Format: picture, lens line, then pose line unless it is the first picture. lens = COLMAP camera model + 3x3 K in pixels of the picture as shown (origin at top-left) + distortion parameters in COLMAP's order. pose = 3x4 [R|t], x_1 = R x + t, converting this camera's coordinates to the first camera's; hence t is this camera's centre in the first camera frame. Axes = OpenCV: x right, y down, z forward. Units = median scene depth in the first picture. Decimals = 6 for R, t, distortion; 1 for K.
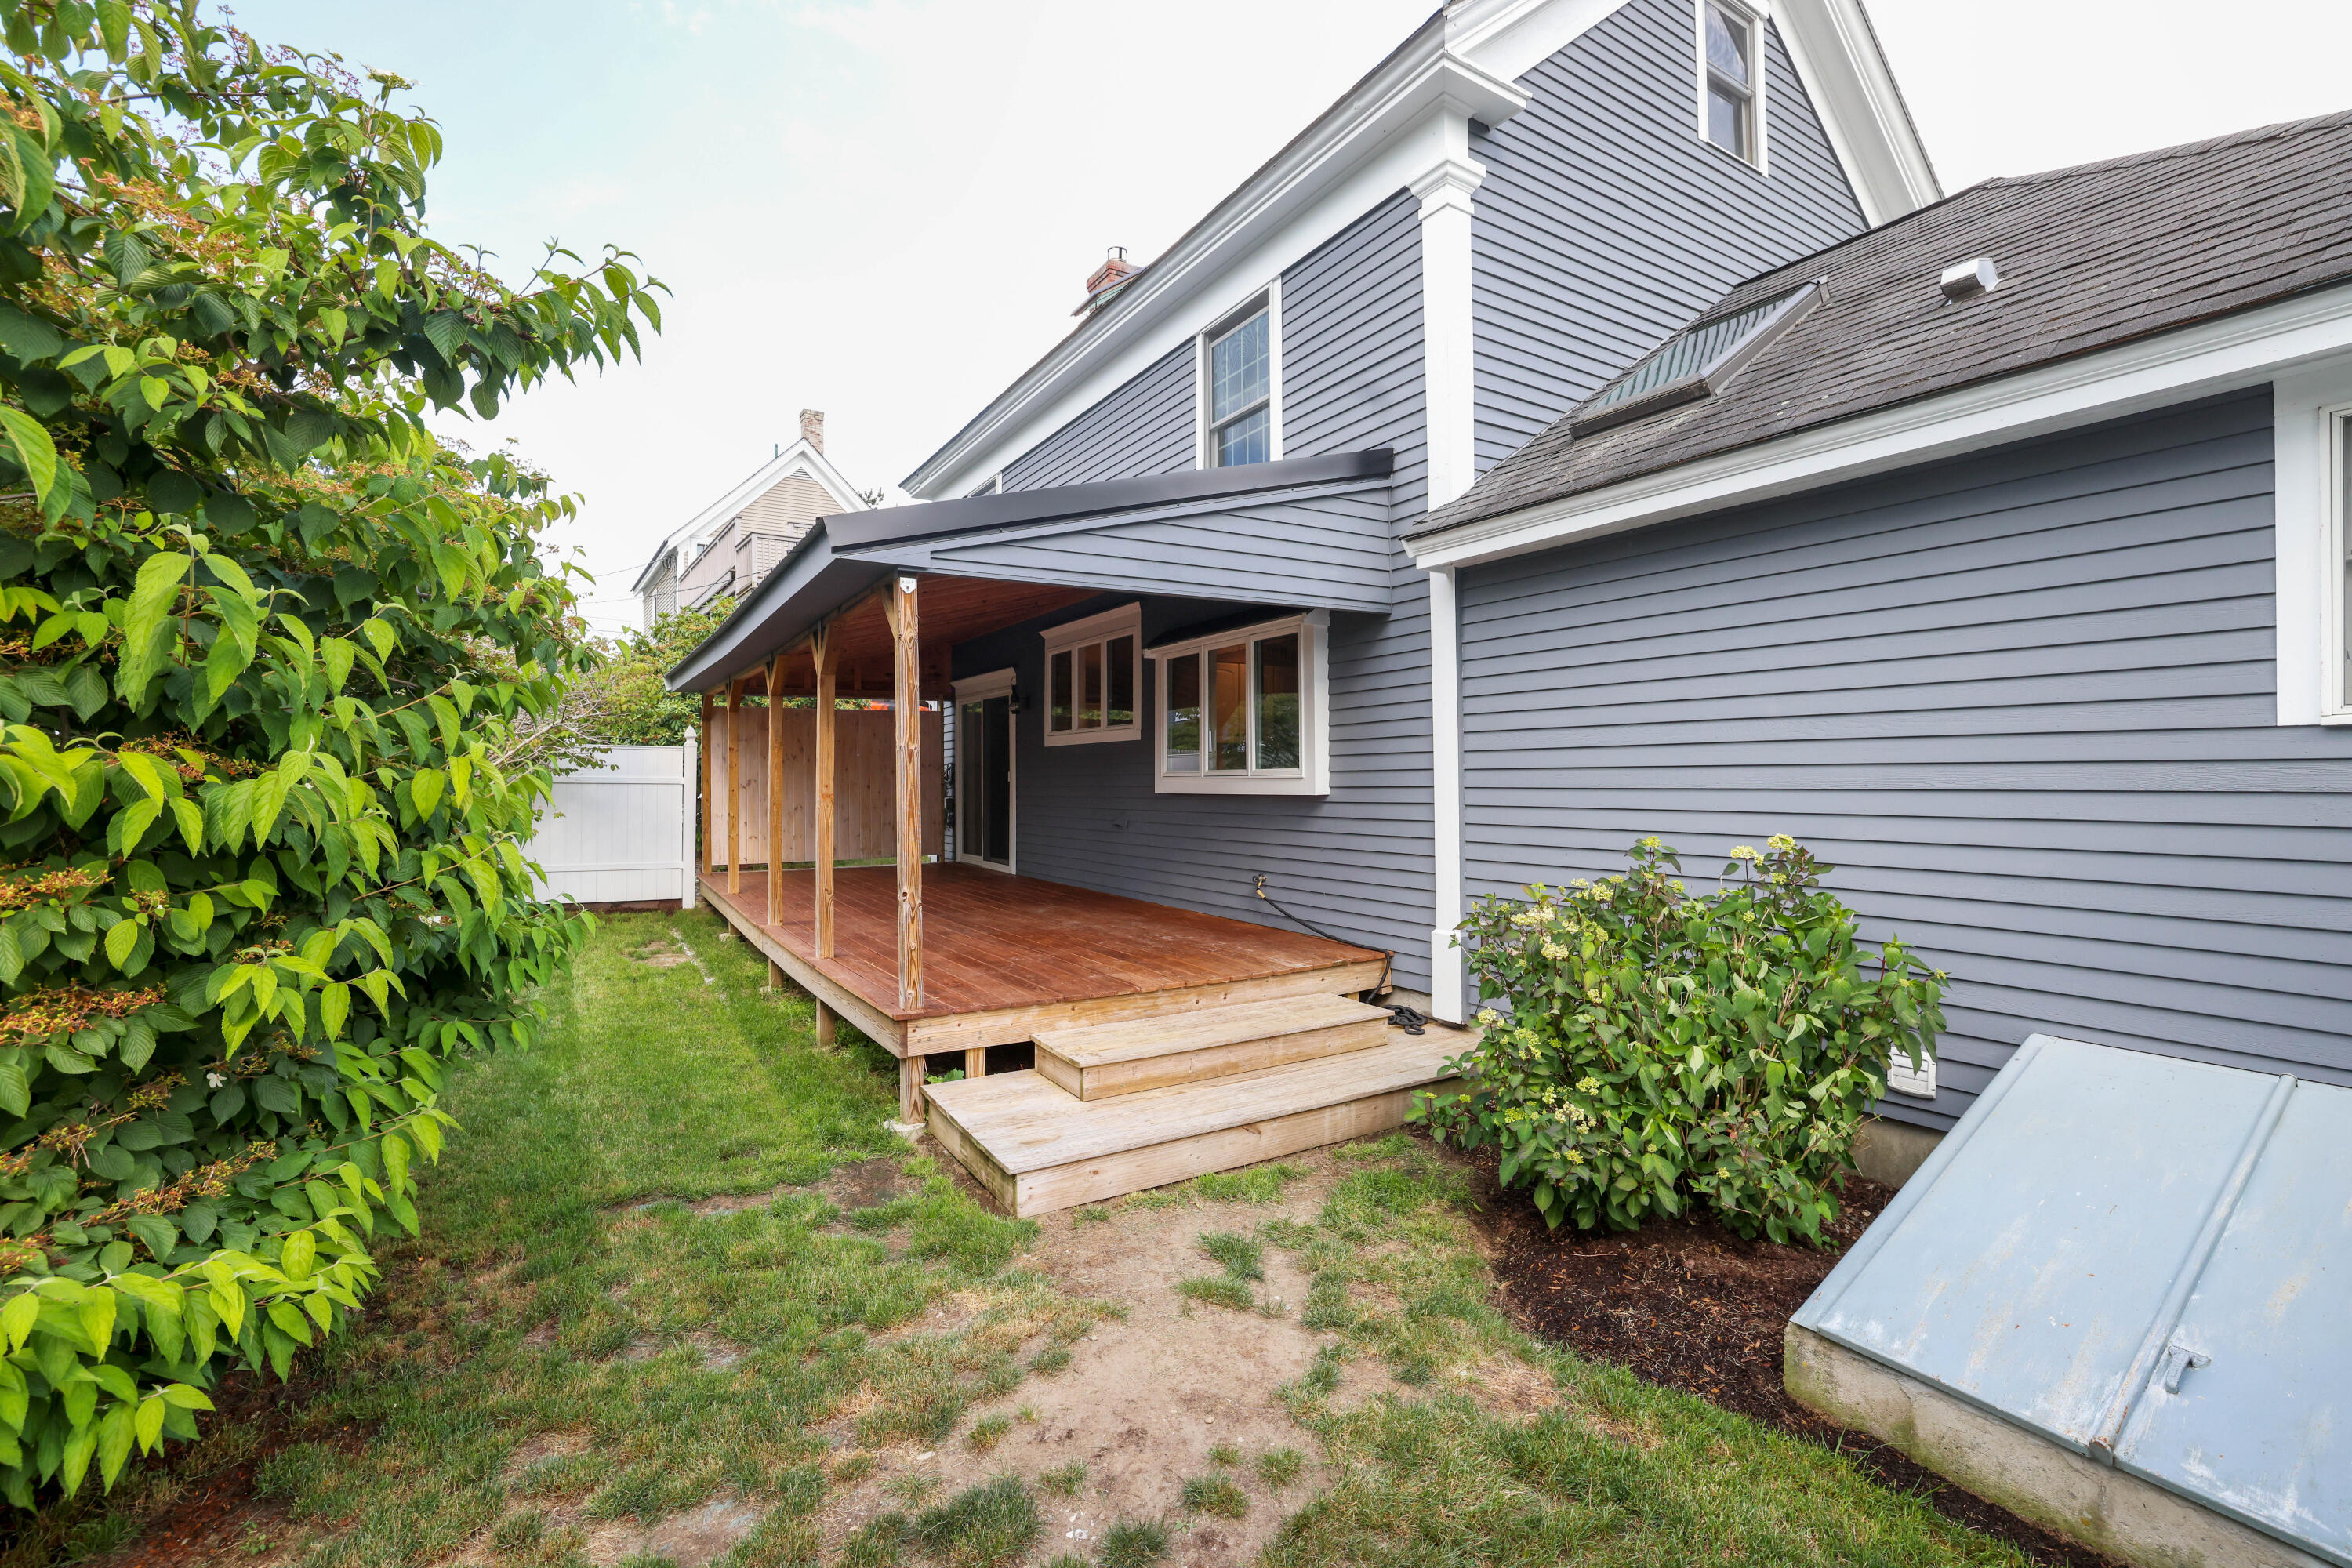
lens RADIAL K [[1002.7, 0, 1165.1], [0, 1002.7, 780.9], [0, 0, 1]] dist [-0.029693, 0.000514]
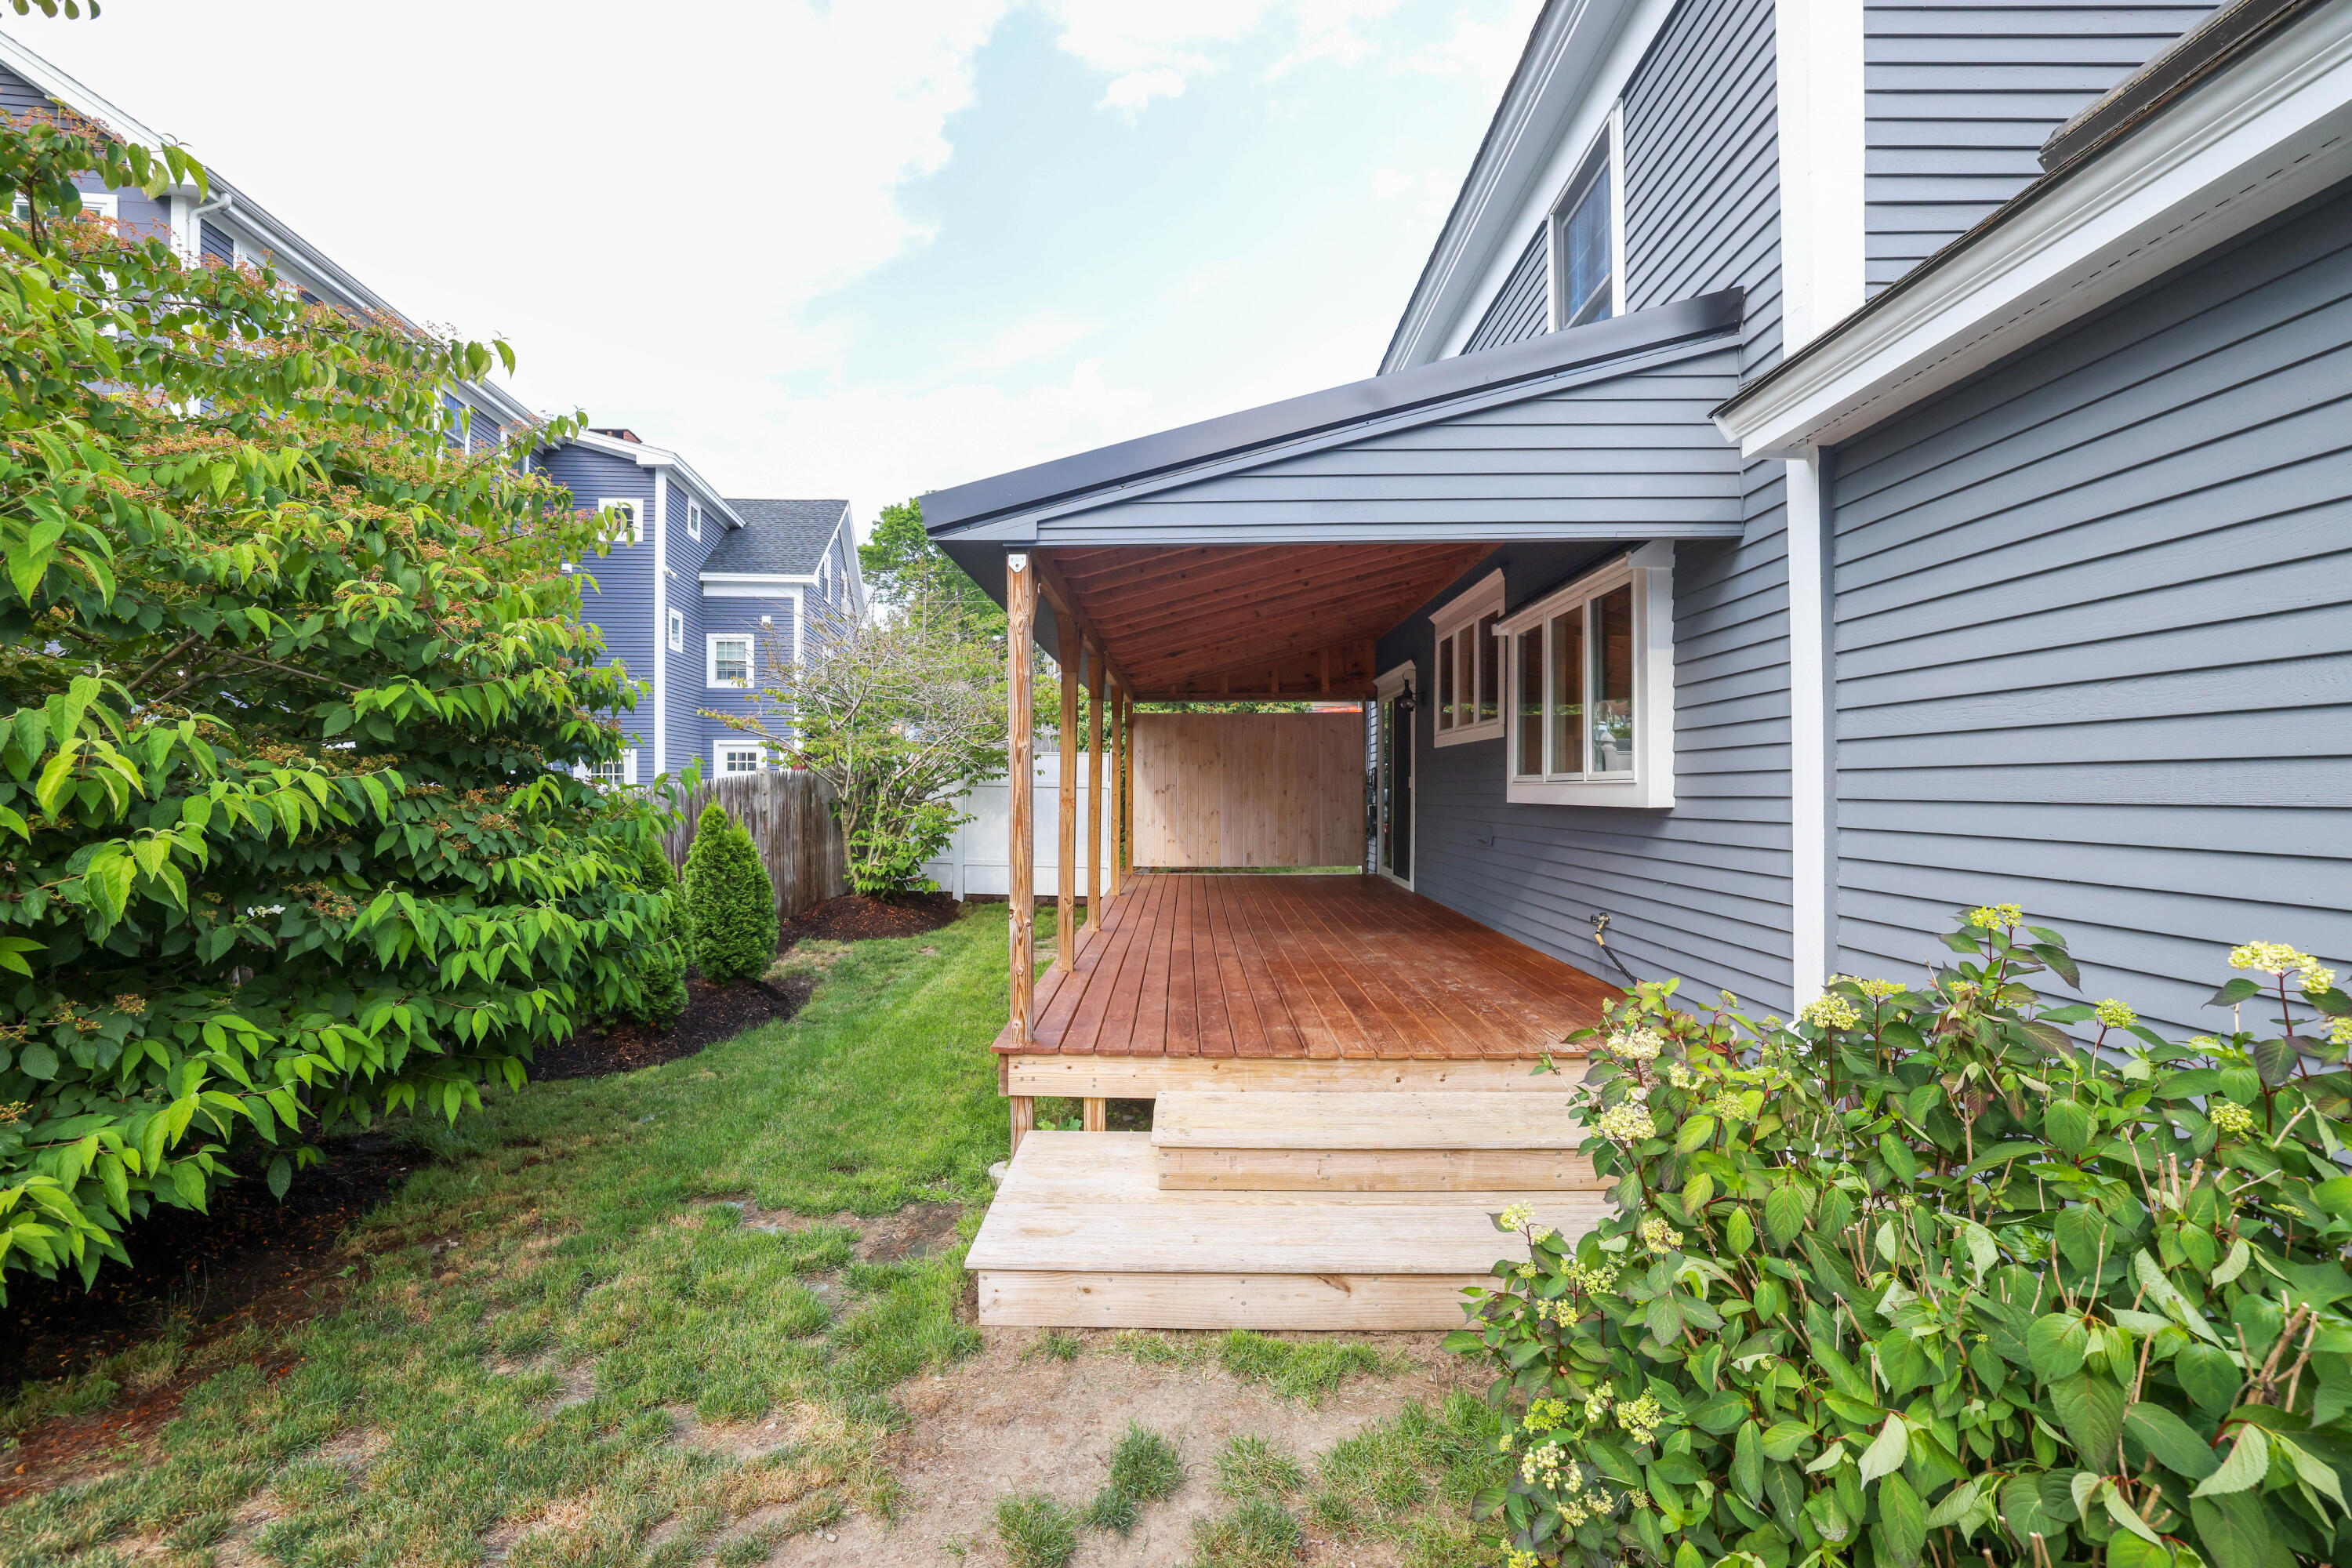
lens RADIAL K [[1002.7, 0, 1165.1], [0, 1002.7, 780.9], [0, 0, 1]] dist [-0.029693, 0.000514]
pose [[0.849948, 0.002494, -0.526861, 0.268128], [-0.006471, 0.999963, -0.005706, 0.001904], [0.526827, 0.008260, 0.849932, 0.262255]]
